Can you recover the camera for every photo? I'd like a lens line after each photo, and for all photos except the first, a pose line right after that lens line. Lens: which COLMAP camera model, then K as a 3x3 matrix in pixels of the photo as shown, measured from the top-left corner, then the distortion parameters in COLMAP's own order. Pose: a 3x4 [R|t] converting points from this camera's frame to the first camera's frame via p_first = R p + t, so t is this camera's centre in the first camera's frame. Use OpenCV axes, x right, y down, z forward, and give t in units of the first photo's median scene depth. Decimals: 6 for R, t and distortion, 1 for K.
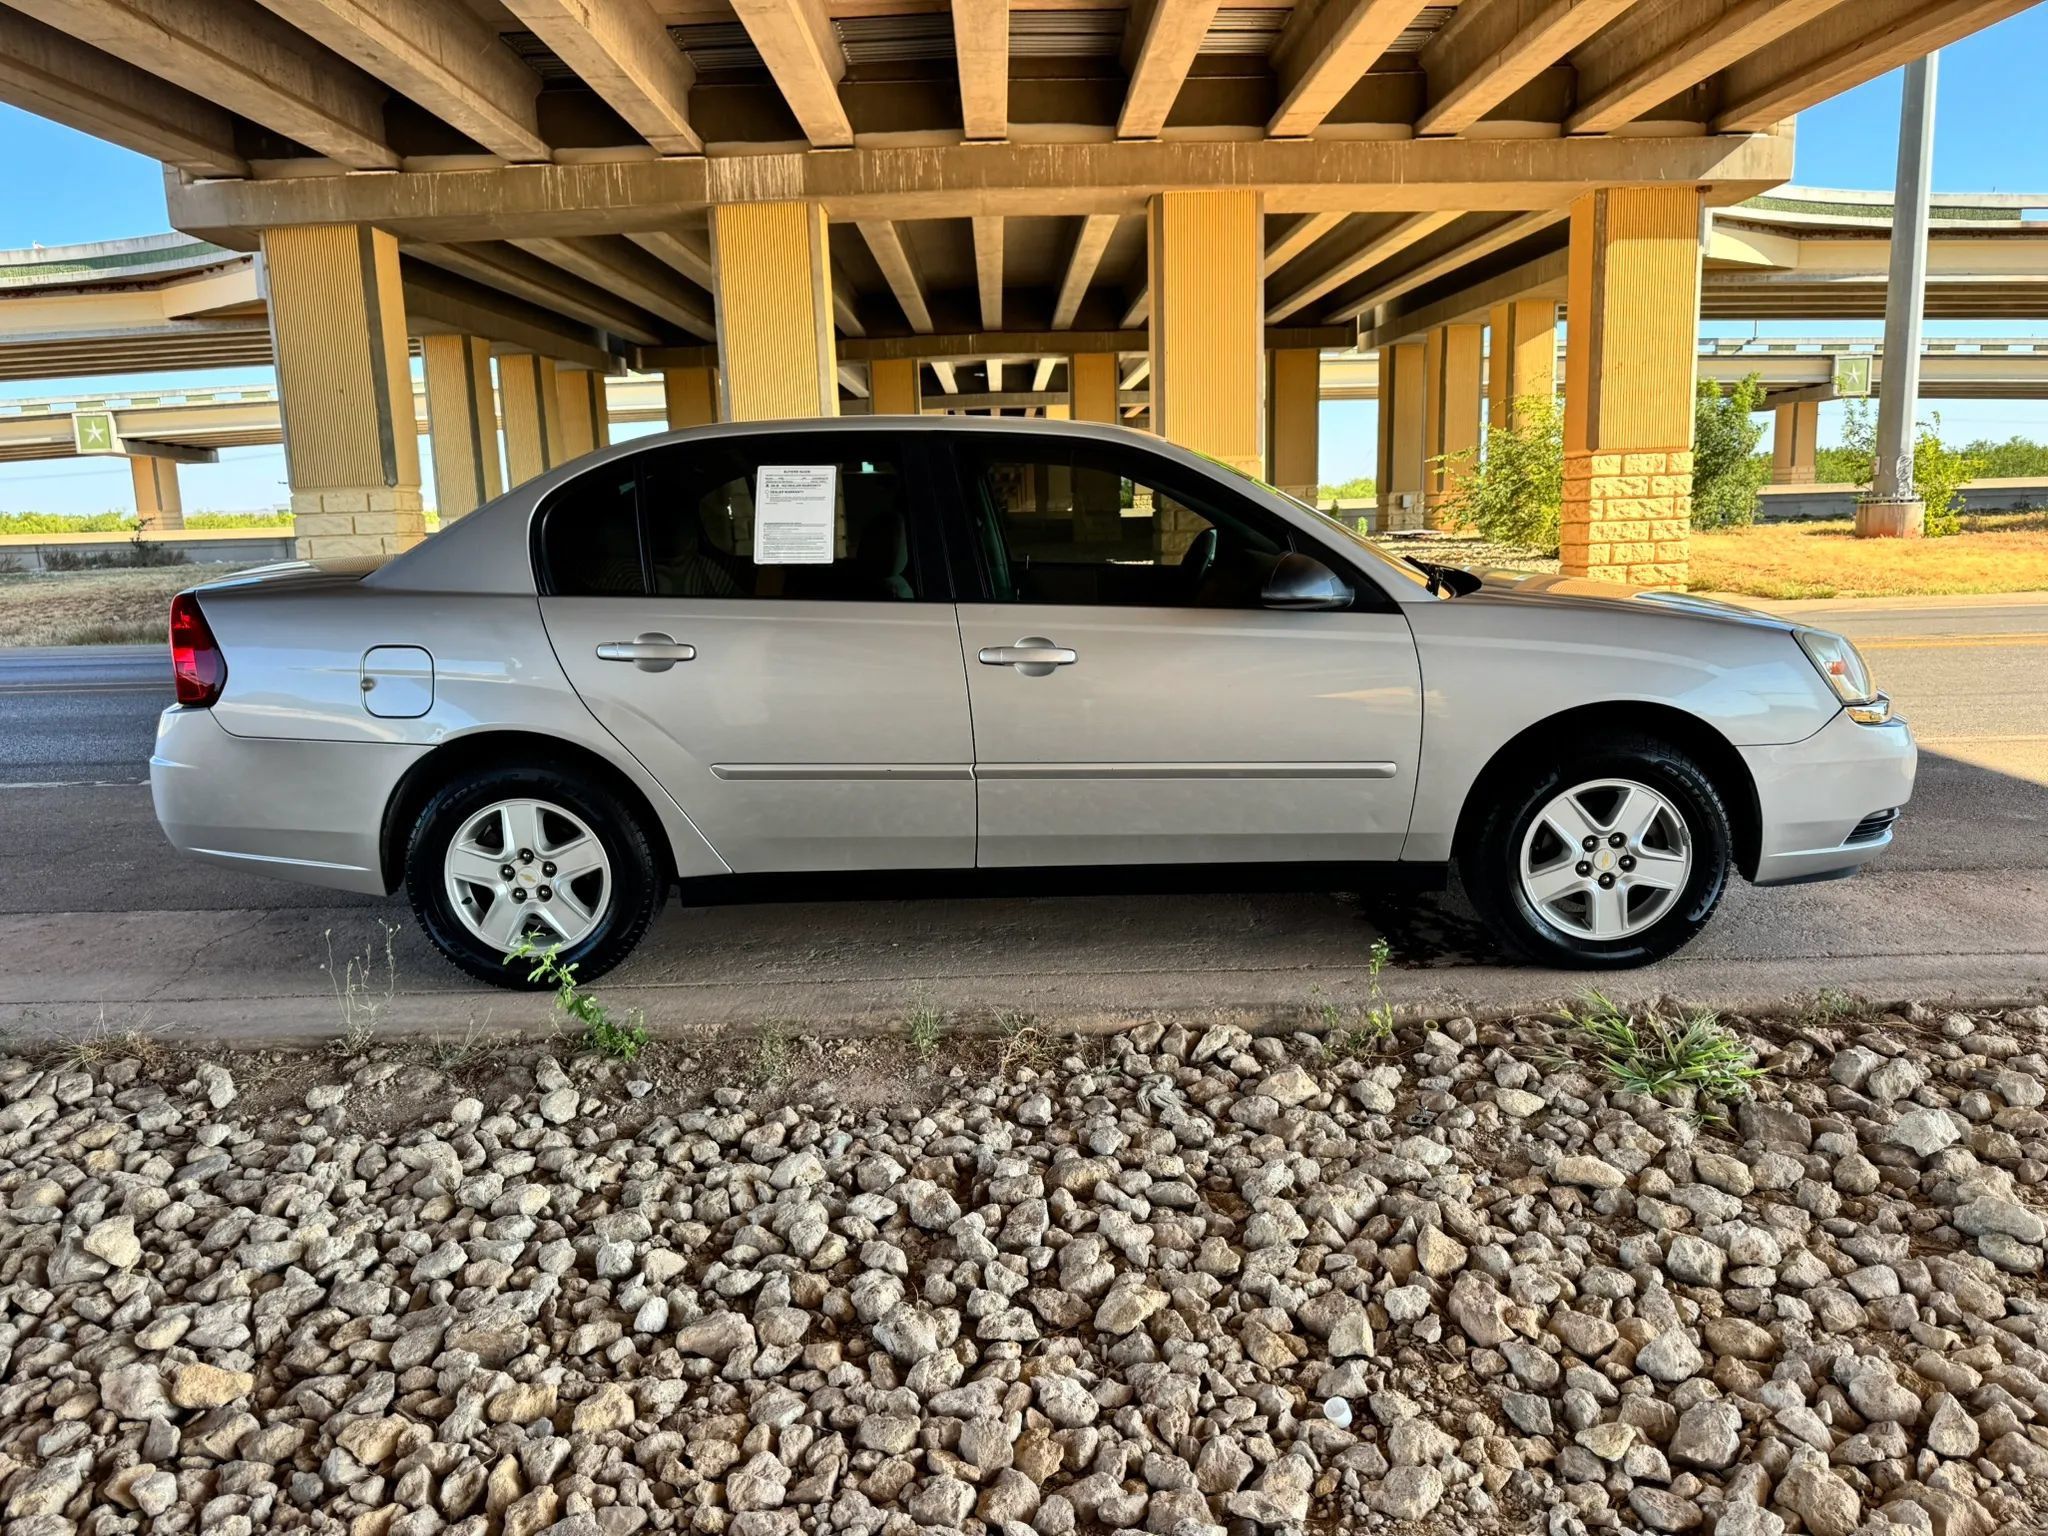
lens RADIAL K [[1451.5, 0, 1034.0], [0, 1451.5, 757.7], [0, 0, 1]] dist [0.003726, -0.006084]
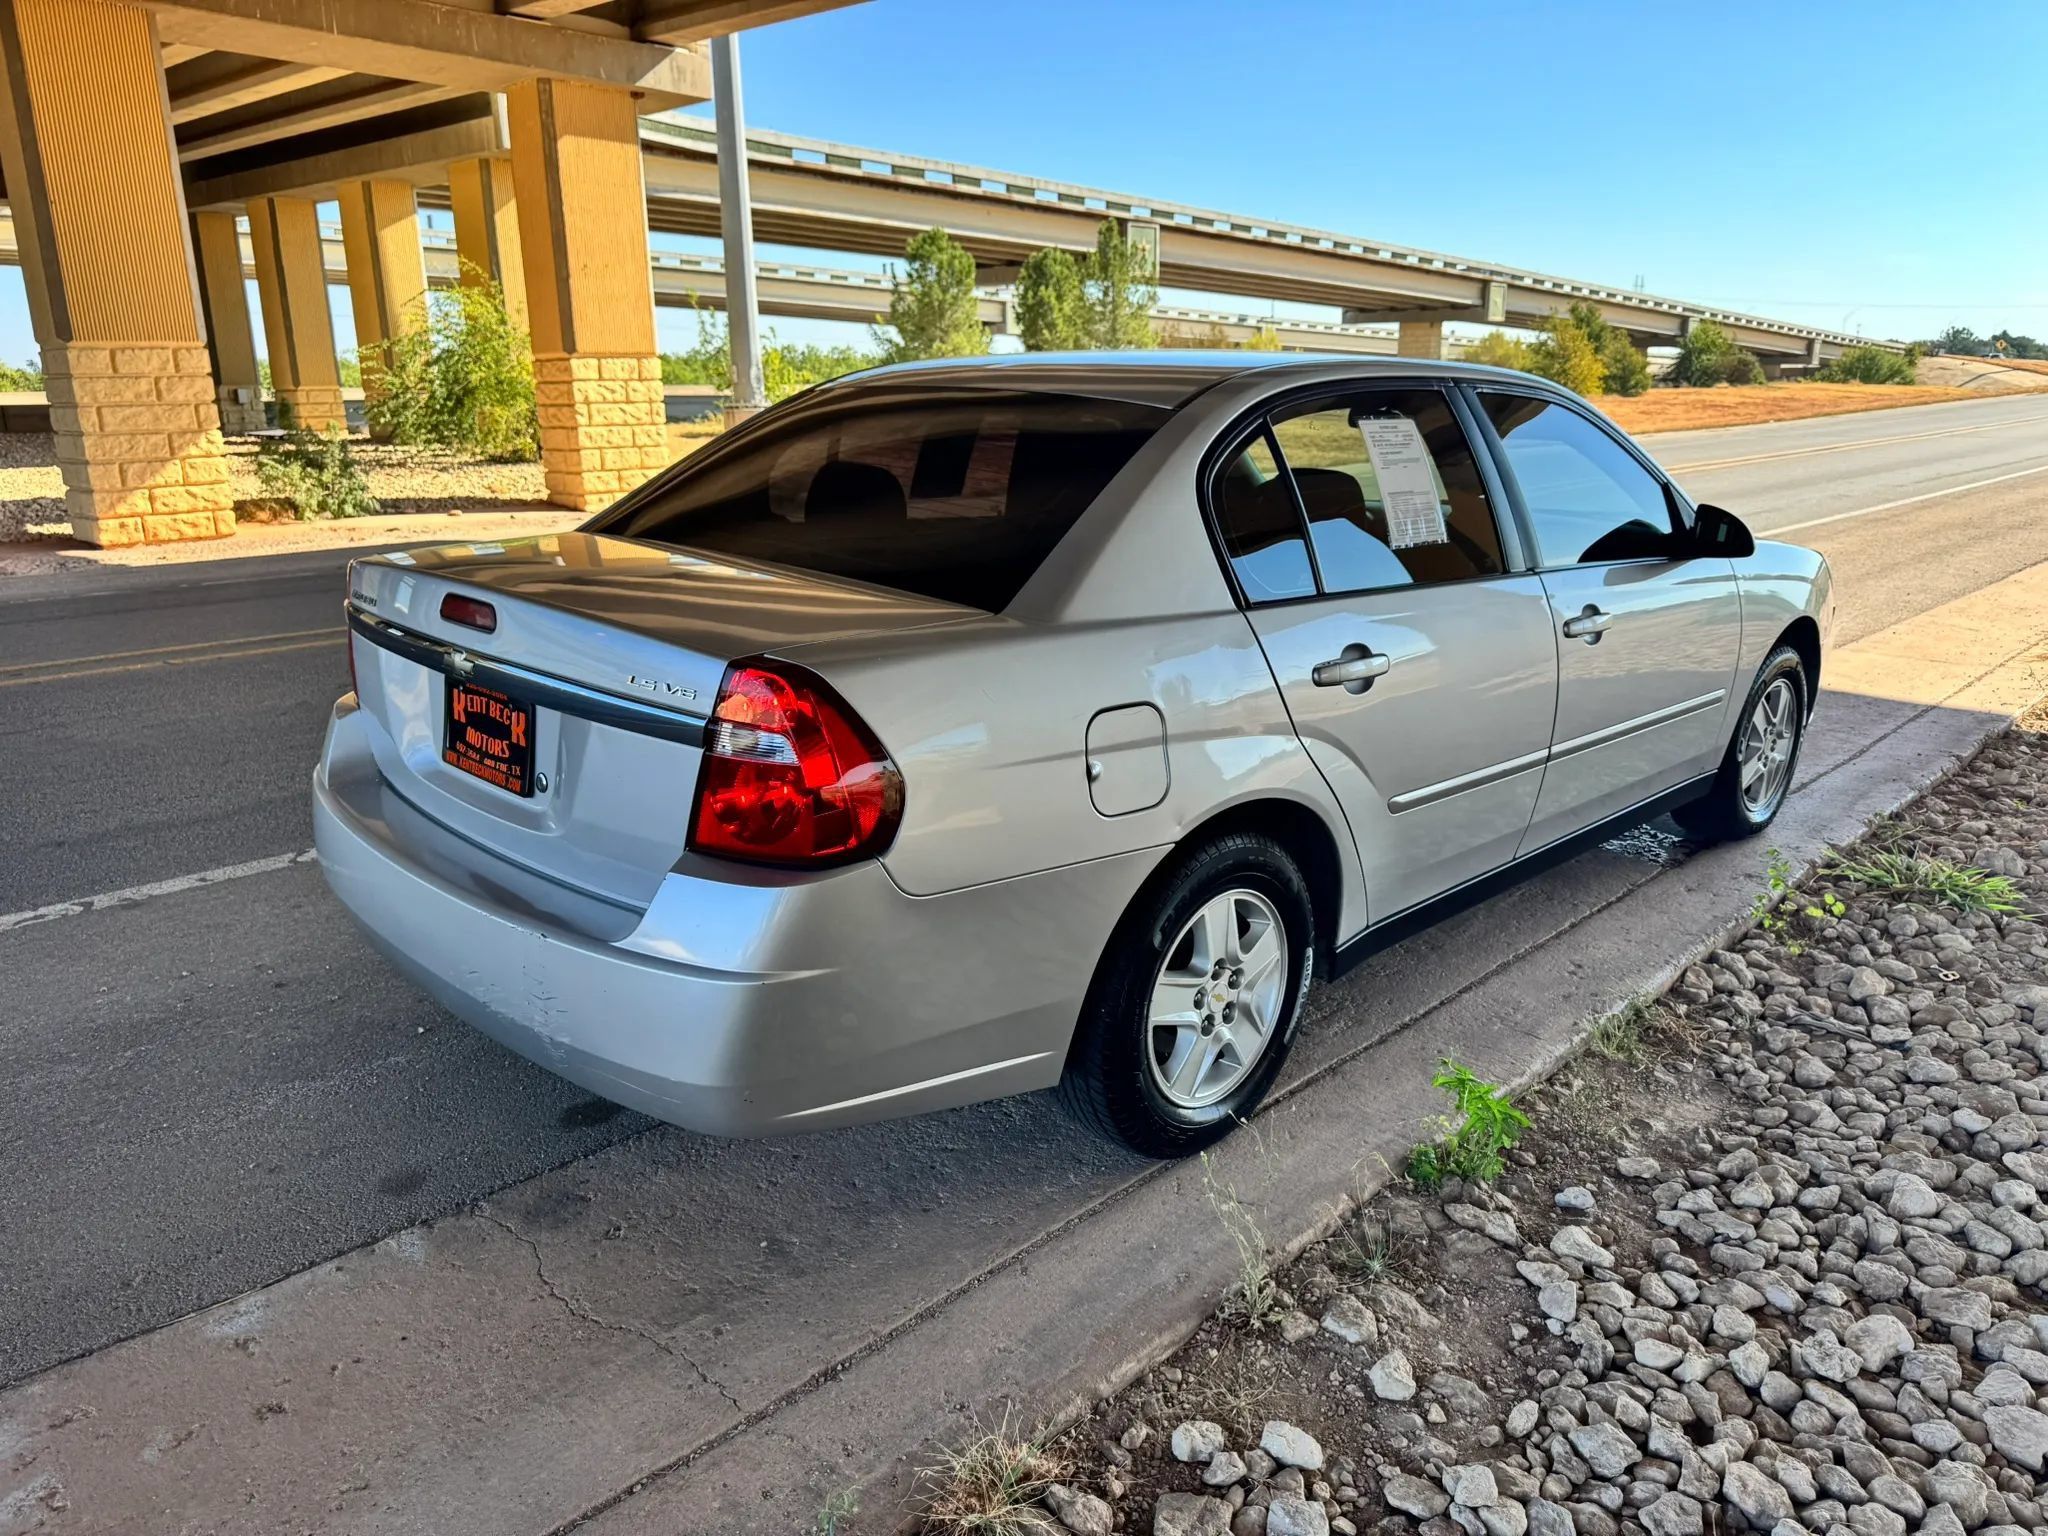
lens RADIAL K [[1451.5, 0, 1024.0], [0, 1451.5, 768.7], [0, 0, 1]] dist [0.003726, -0.006084]
pose [[0.682915, -0.160902, 0.712557, -0.151938], [0.104949, 0.986932, 0.122275, -0.021475], [-0.722920, -0.008722, 0.690877, 0.094923]]
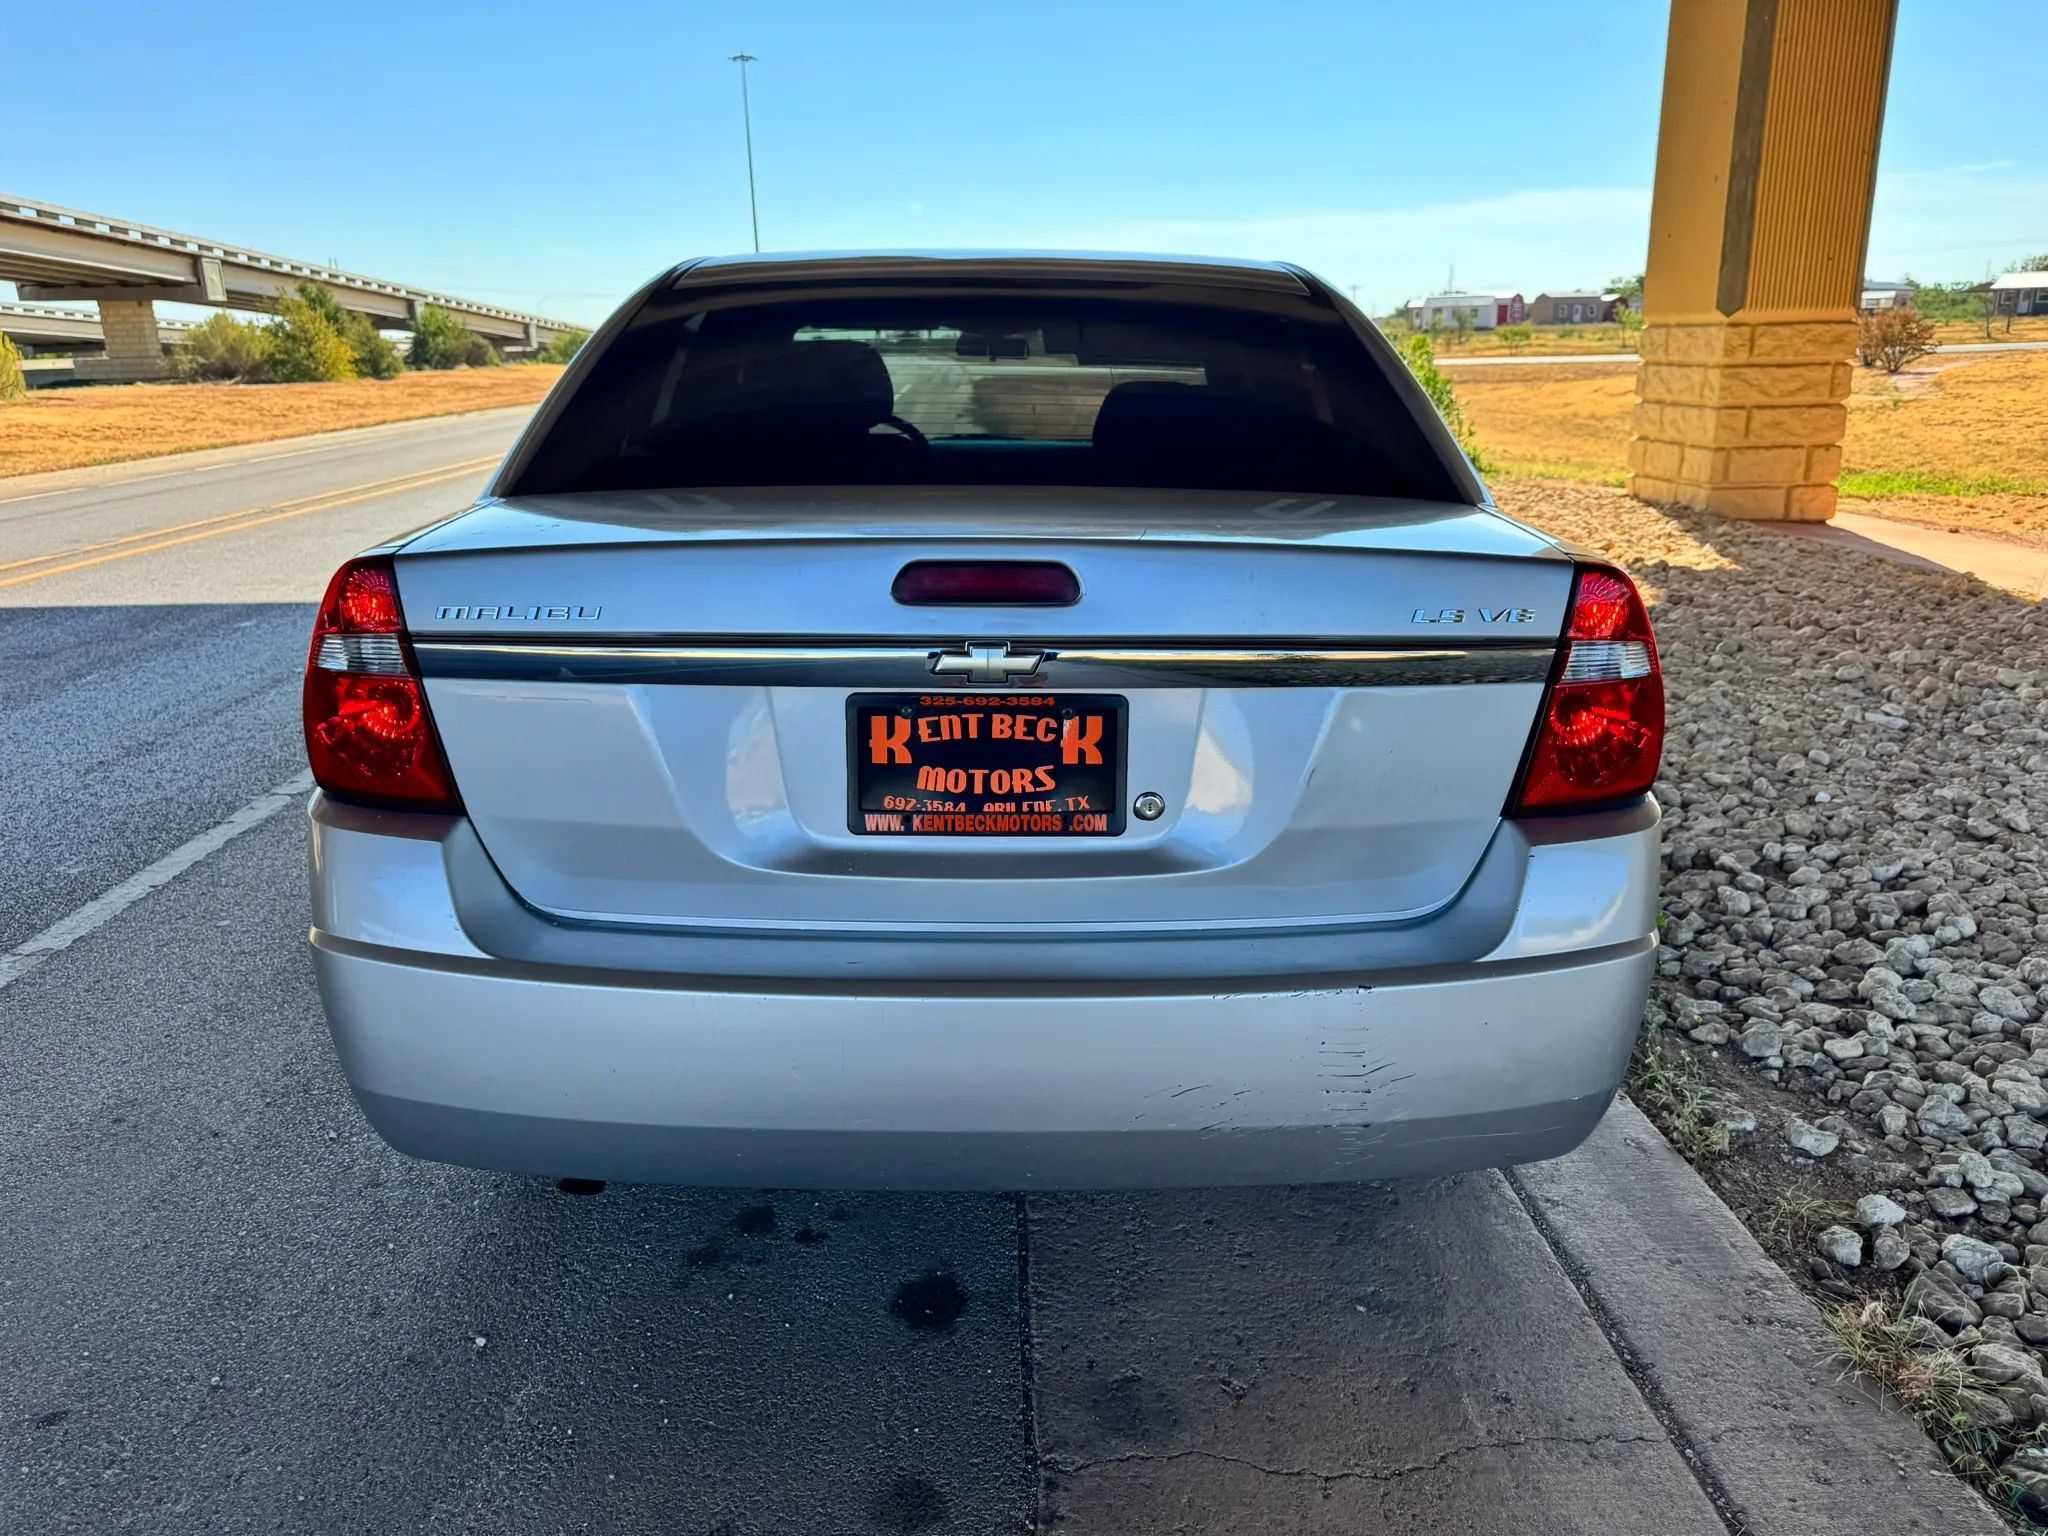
lens RADIAL K [[1451.5, 0, 1029.5], [0, 1451.5, 774.2], [0, 0, 1]] dist [0.003726, -0.006084]
pose [[-0.042924, -0.248529, 0.967673, -0.170511], [0.183531, 0.950121, 0.252162, -0.032221], [-0.982076, 0.188422, 0.004829, 0.197614]]
